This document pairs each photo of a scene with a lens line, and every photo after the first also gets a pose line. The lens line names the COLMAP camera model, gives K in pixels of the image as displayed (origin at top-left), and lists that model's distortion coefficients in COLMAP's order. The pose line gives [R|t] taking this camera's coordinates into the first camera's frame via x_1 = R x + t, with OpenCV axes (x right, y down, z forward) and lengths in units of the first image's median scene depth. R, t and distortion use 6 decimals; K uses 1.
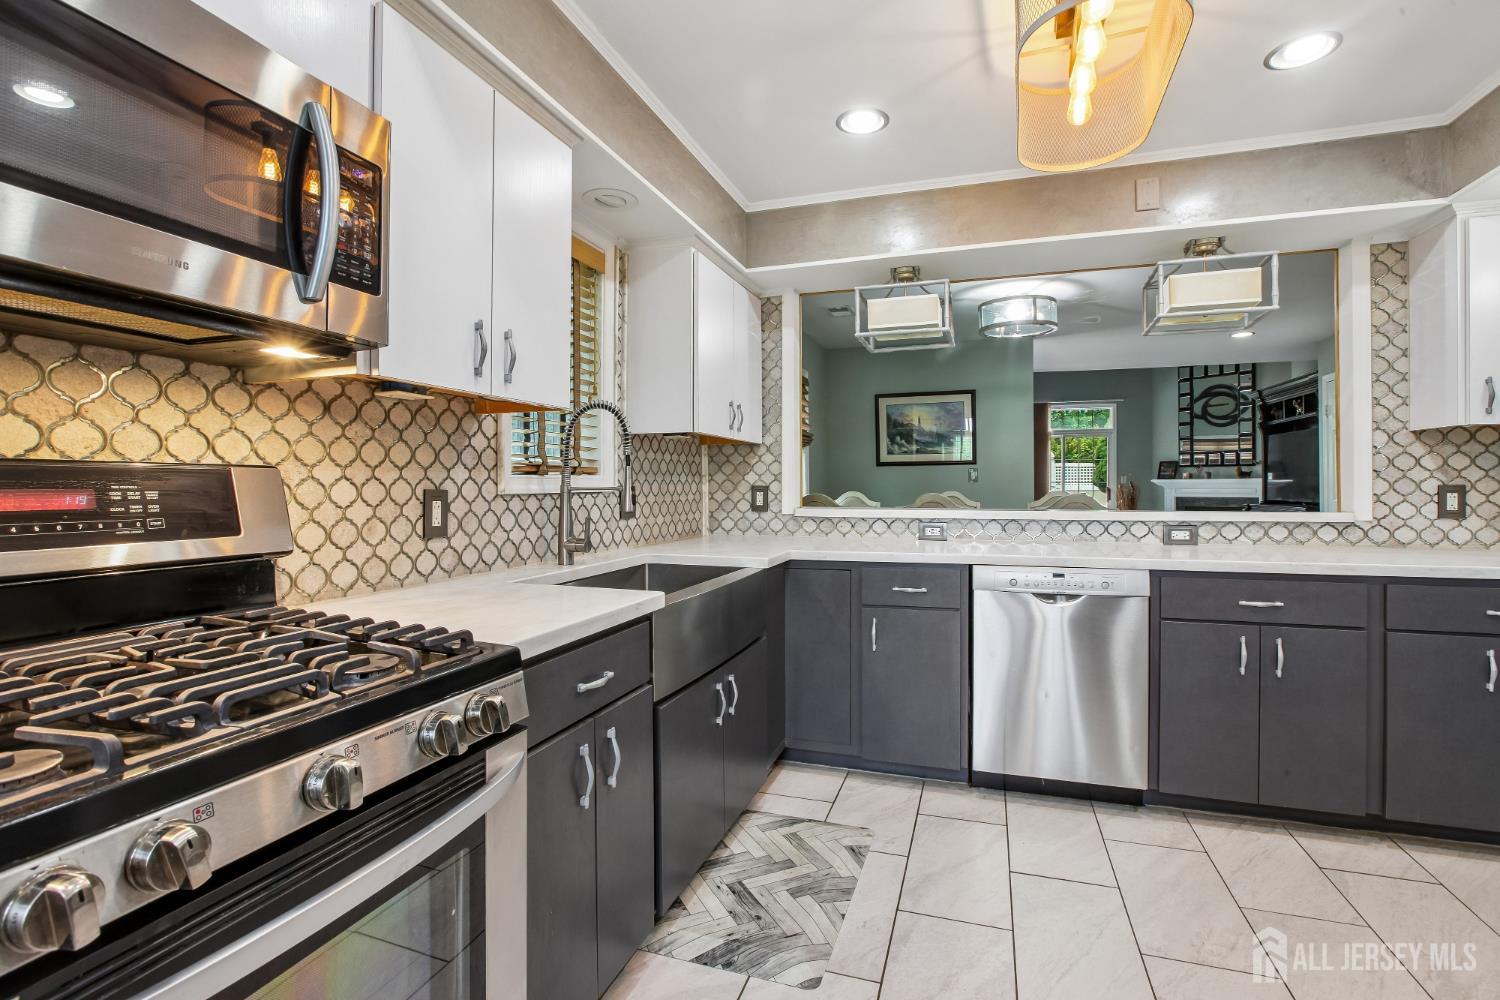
lens RADIAL K [[717.7, 0, 725.2], [0, 717.7, 484.5], [0, 0, 1]] dist [-0.029532, 0.008489]
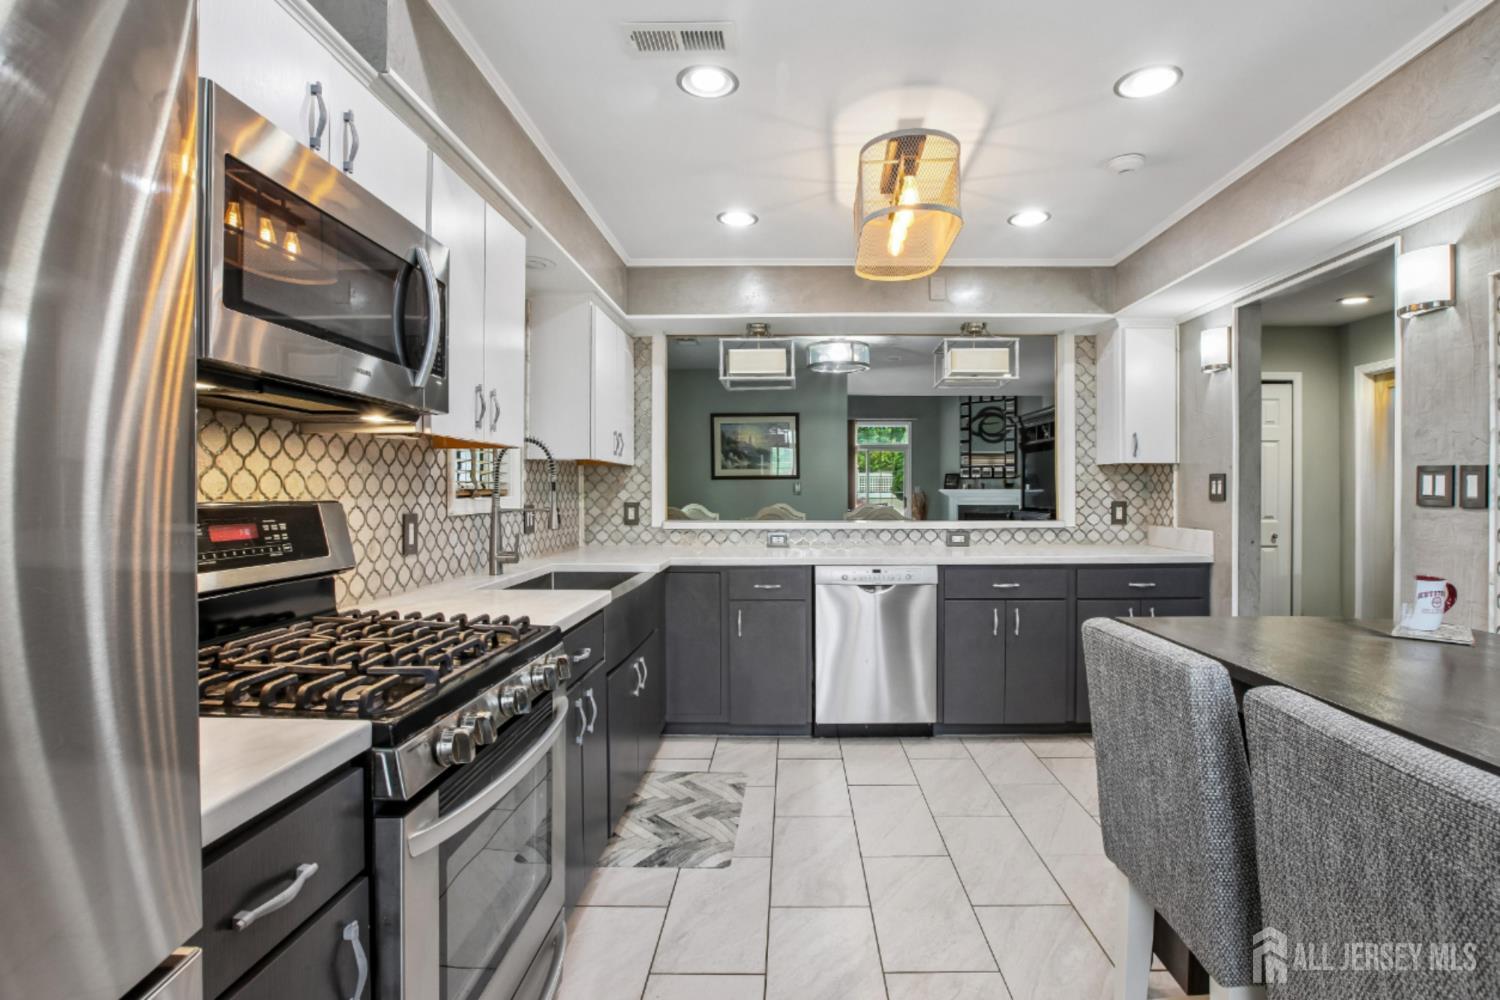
lens RADIAL K [[817.2, 0, 755.7], [0, 817.2, 495.6], [0, 0, 1]] dist [-0.002068, 0.000516]
pose [[0.949572, -0.003799, 0.313527, -0.237643], [0.000275, 0.999936, 0.011286, -0.032391], [-0.313550, -0.010630, 0.949512, -0.400873]]
